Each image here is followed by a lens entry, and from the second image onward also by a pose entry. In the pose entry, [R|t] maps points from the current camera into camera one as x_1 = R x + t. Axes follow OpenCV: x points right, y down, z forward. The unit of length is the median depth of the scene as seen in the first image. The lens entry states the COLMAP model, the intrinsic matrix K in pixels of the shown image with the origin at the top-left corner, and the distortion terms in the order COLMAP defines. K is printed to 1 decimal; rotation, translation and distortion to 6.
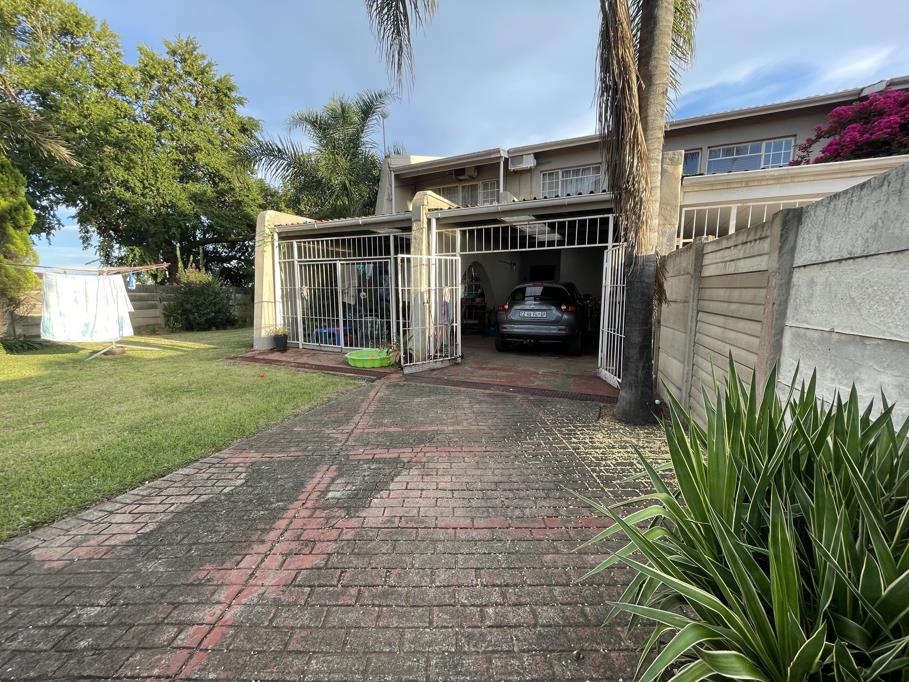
lens RADIAL K [[367.9, 0, 454.7], [0, 367.9, 340.7], [0, 0, 1]] dist [-0.002099, -0.000249]
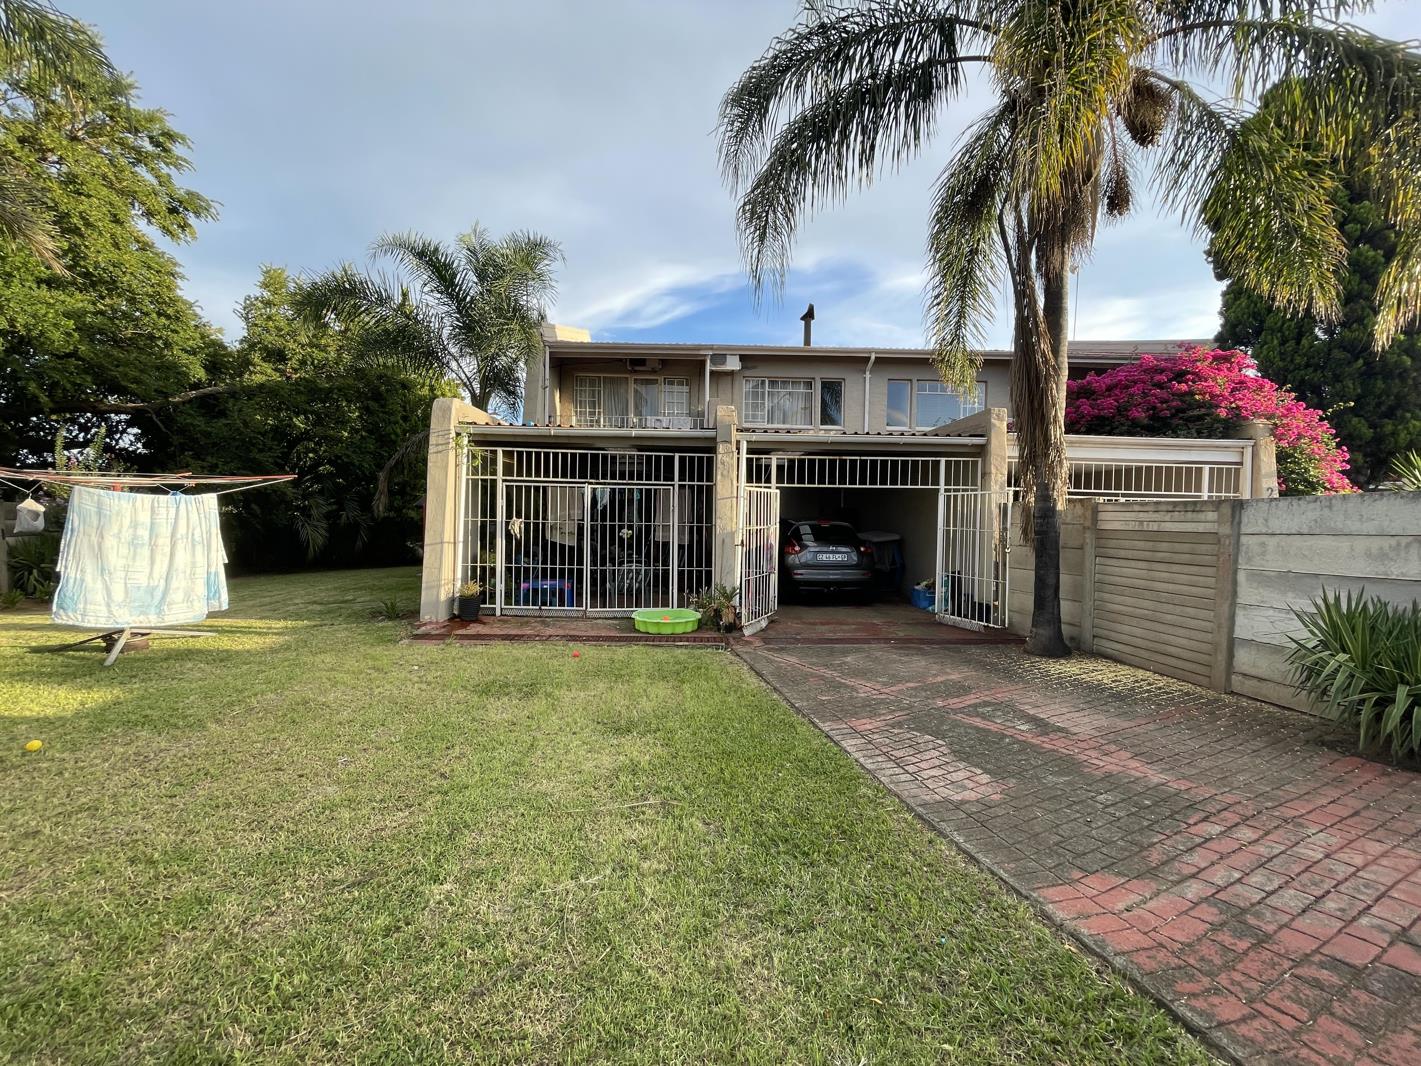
lens RADIAL K [[575.2, 0, 710.5], [0, 575.2, 530.2], [0, 0, 1]] dist [-0.002099, -0.000249]
pose [[0.890050, 0.007184, 0.455807, -1.311981], [0.041943, 0.994344, -0.097573, -0.033090], [-0.453930, 0.105963, 0.884714, -0.121200]]
